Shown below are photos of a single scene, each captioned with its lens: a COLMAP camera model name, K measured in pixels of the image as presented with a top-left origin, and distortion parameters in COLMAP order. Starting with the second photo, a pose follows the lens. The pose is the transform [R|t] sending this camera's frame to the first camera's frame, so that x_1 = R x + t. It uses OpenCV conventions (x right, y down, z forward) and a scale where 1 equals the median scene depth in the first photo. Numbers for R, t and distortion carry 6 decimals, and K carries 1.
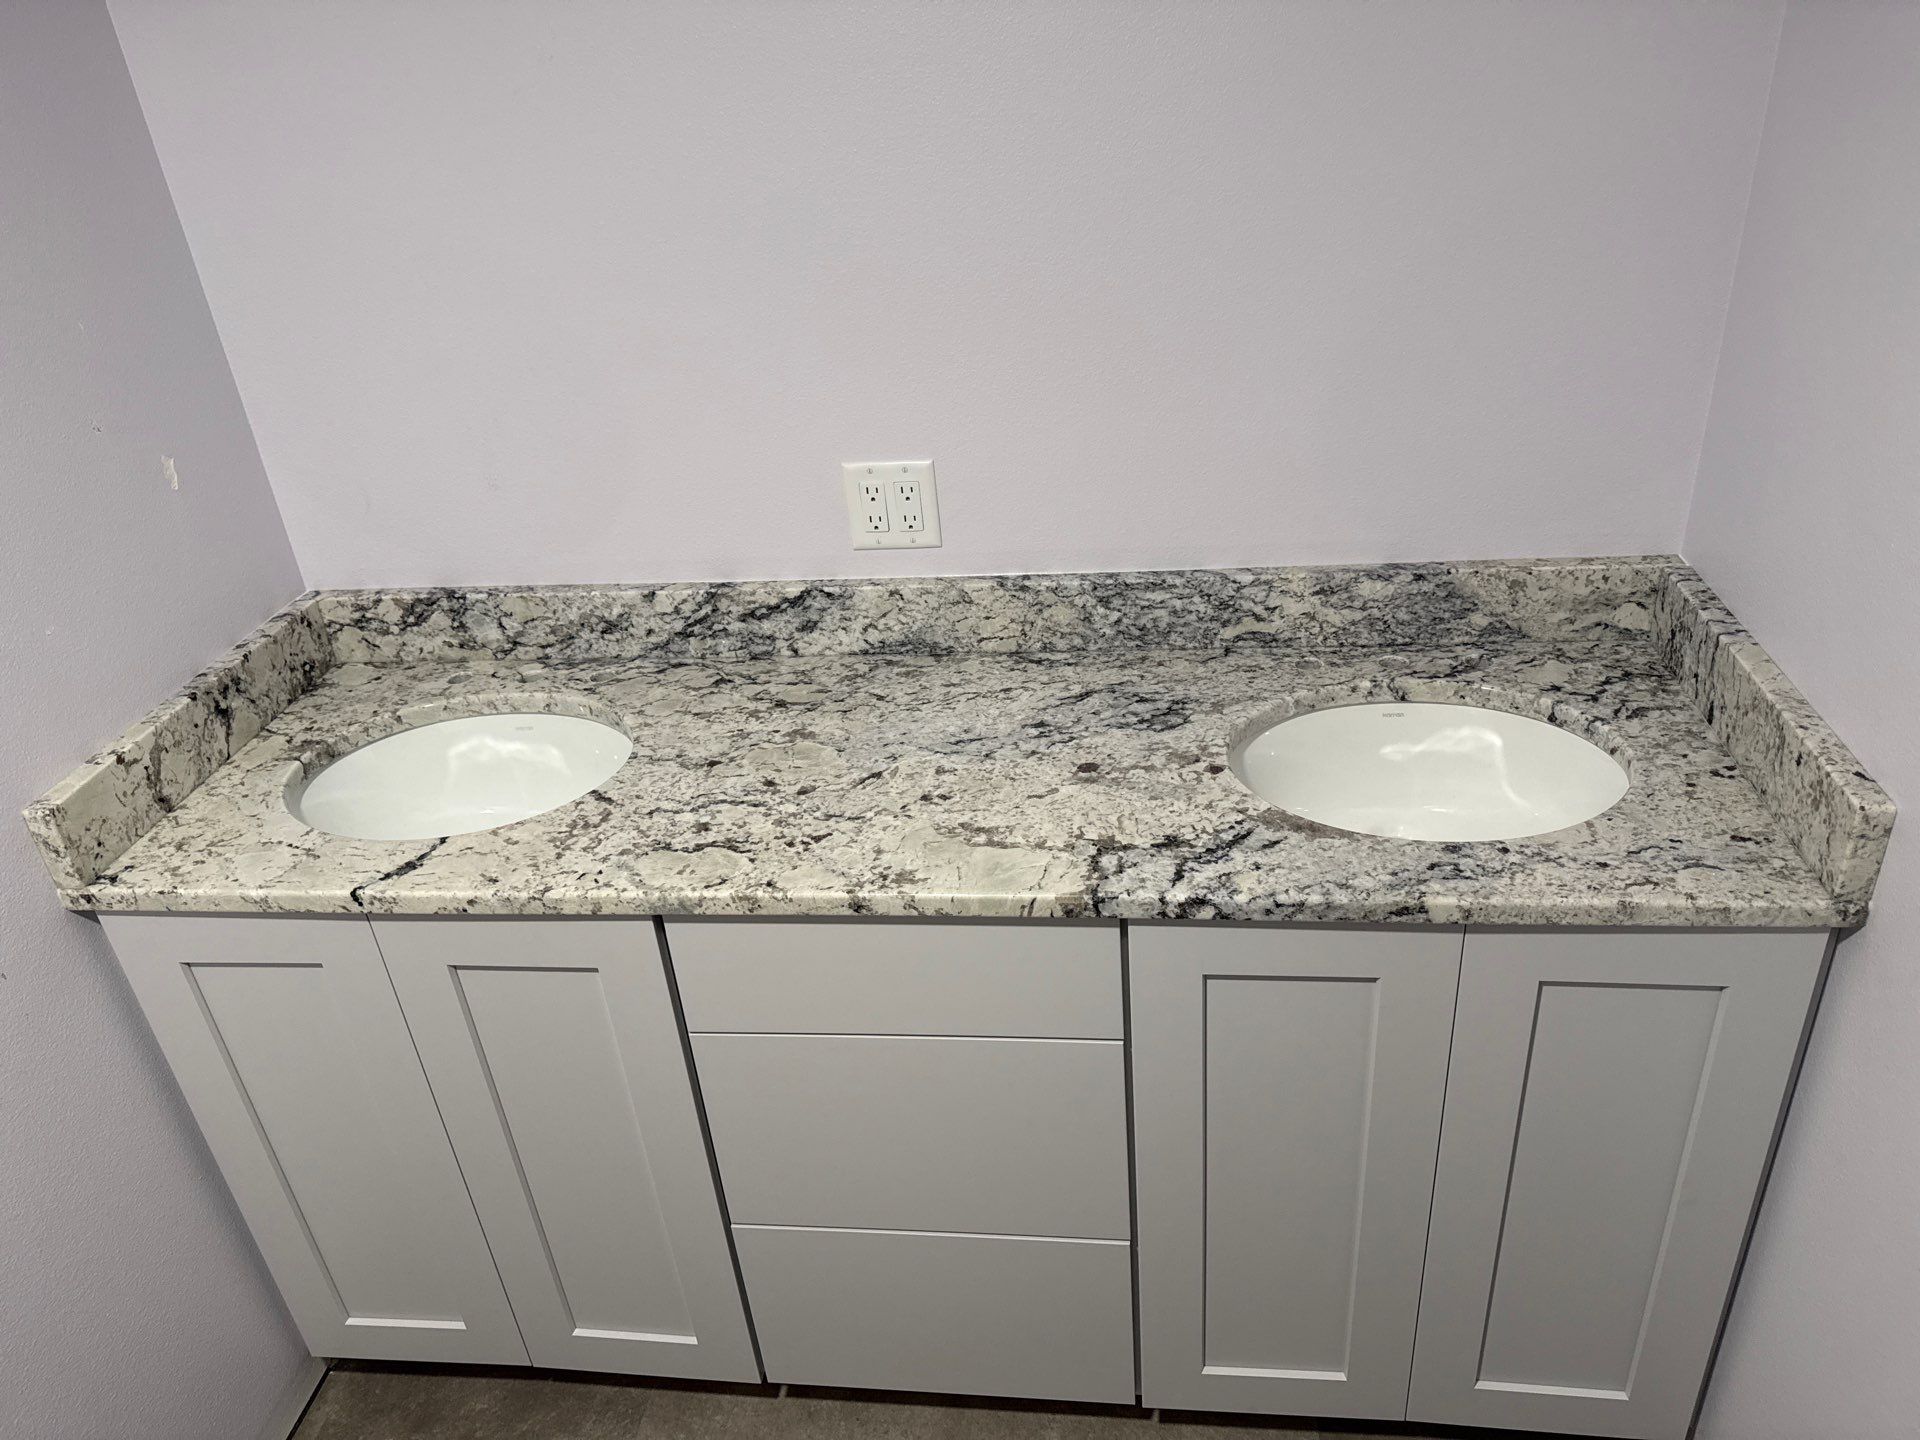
lens RADIAL K [[1355.1, 0, 960.0], [0, 1355.1, 720.0], [0, 0, 1]] dist [0.039959, -0.055751]
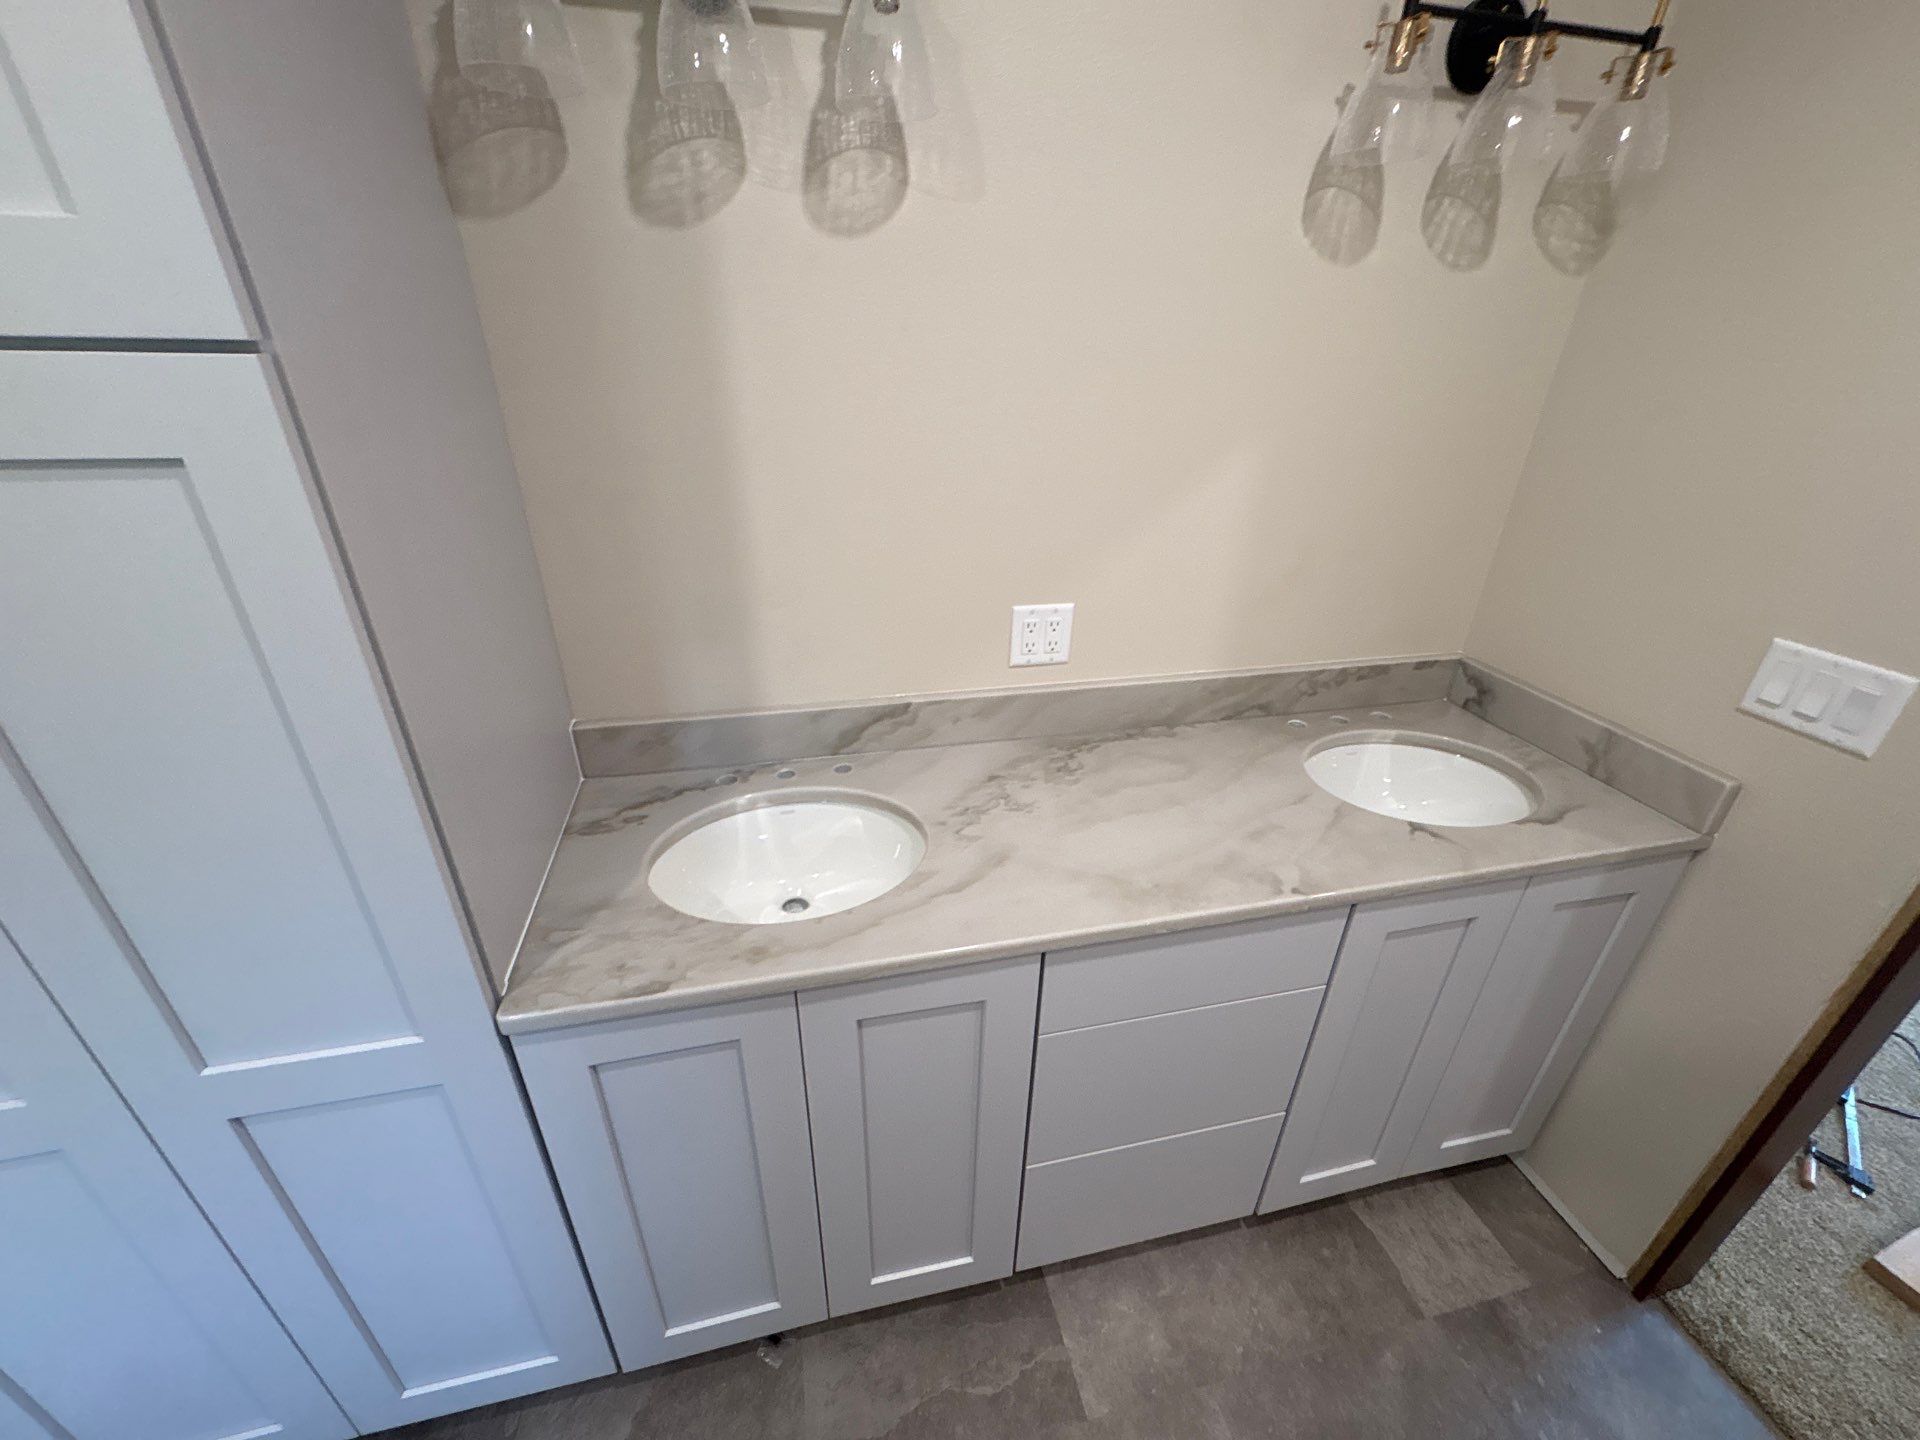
lens RADIAL K [[757.1, 0, 960.0], [0, 757.1, 720.0], [0, 0, 1]] dist [0.002048, 0.000078]
pose [[0.921752, -0.054968, 0.383865, -0.459603], [0.078457, 0.995865, -0.045788, -0.037450], [-0.379761, 0.072322, 0.922253, 0.292359]]
